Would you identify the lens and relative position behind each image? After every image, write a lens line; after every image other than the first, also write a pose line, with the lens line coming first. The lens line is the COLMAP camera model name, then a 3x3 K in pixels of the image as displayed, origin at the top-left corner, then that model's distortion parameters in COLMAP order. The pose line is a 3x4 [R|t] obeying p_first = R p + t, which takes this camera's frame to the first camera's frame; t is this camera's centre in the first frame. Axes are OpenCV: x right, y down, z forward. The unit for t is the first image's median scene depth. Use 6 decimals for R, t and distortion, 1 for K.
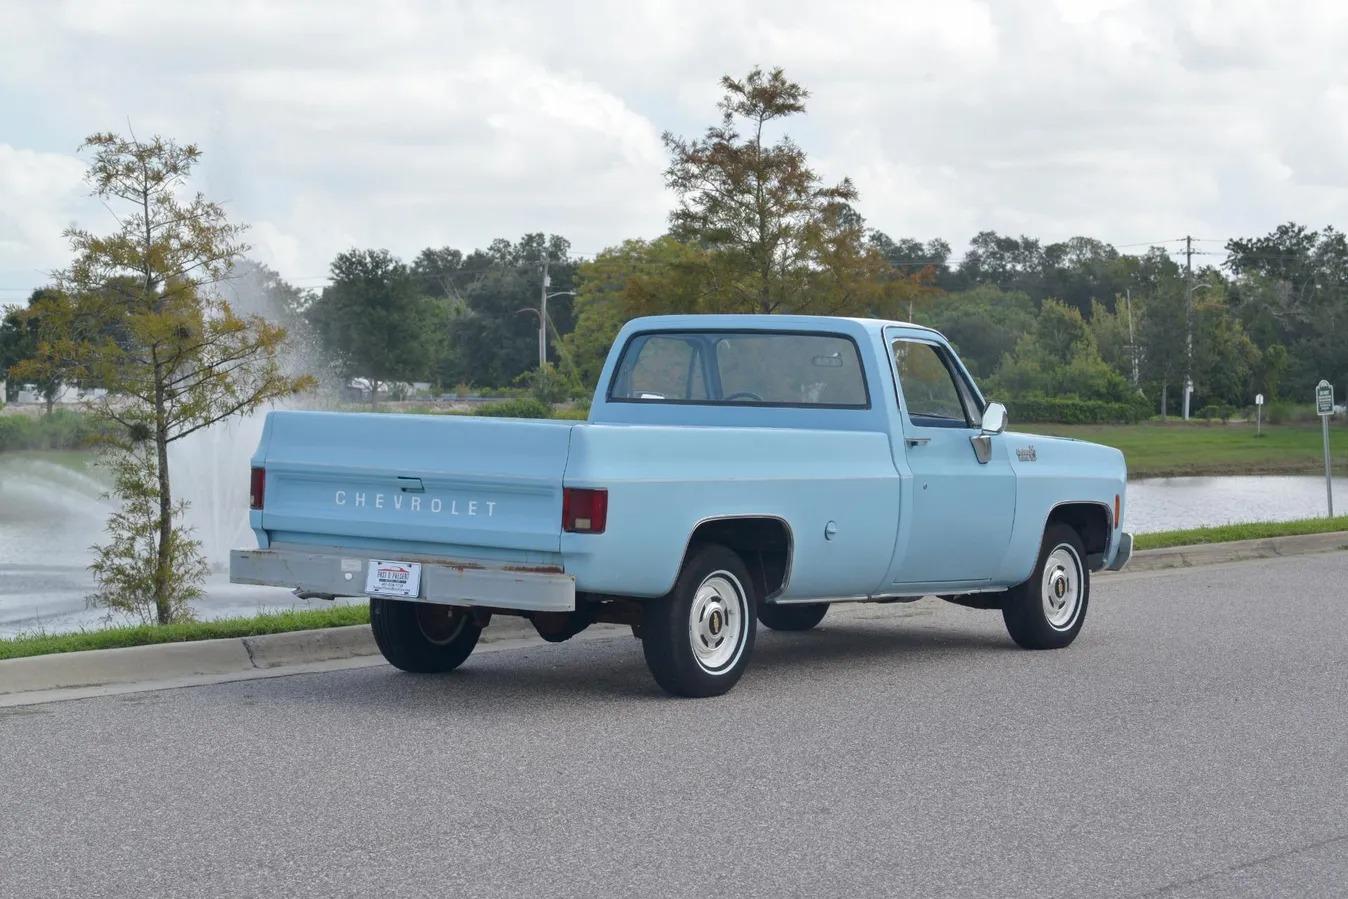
lens RADIAL K [[3227.4, 0, 674.0], [0, 3227.4, 449.5], [0, 0, 1]] dist [0.079512, 0.181694]
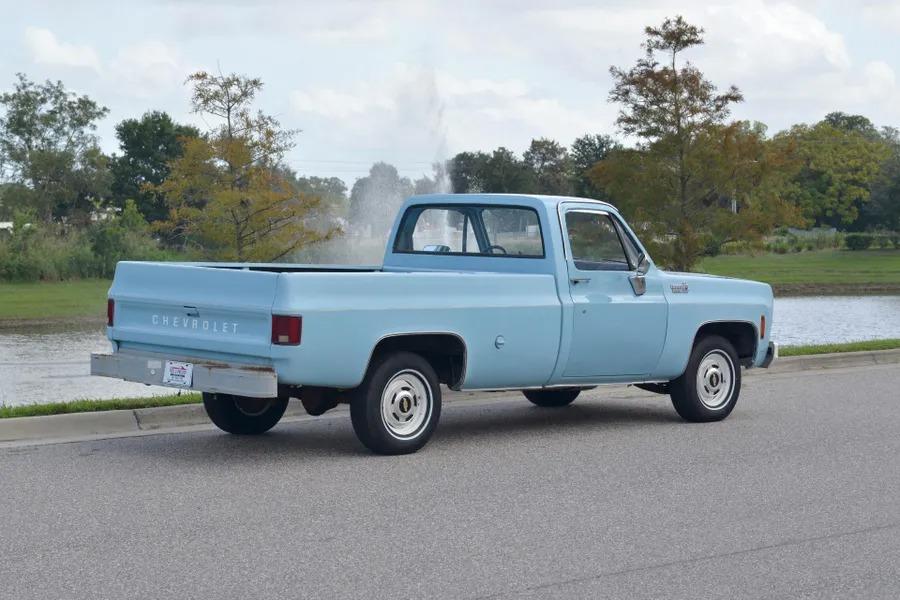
lens RADIAL K [[2154.8, 0, 450.0], [0, 2154.8, 300.0], [0, 0, 1]] dist [0.079512, 0.181694]
pose [[0.980106, 0.002623, -0.198458, 0.207621], [0.000618, 0.999867, 0.016271, -0.009392], [0.198474, -0.016070, 0.979974, 0.034050]]
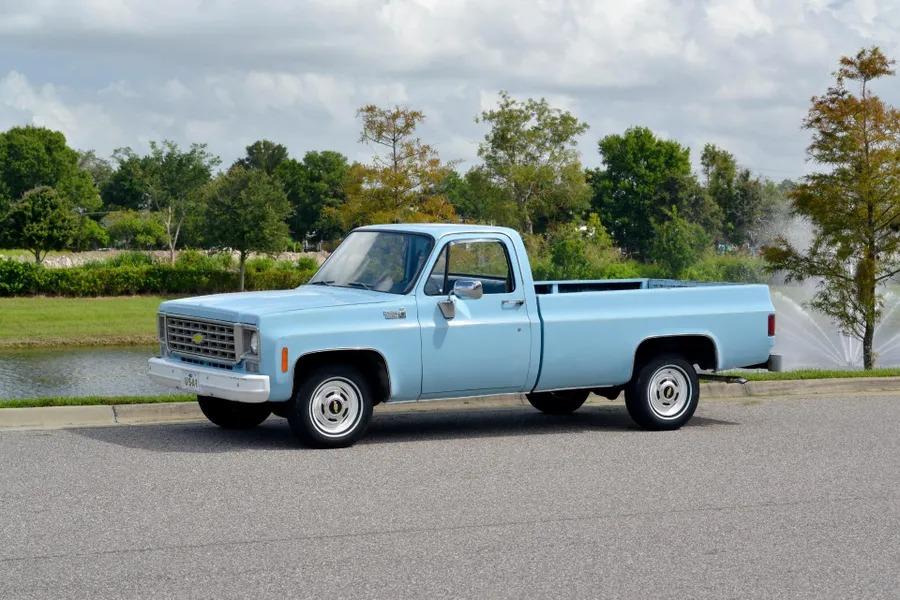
lens RADIAL K [[2134.6, 0, 450.0], [0, 2134.6, 300.0], [0, 0, 1]] dist [-0.105568, -0.352966]
pose [[0.906138, 0.014223, -0.422743, 0.488114], [-0.010042, 0.999876, 0.012117, -0.014867], [0.422863, -0.006735, 0.906168, 0.013558]]
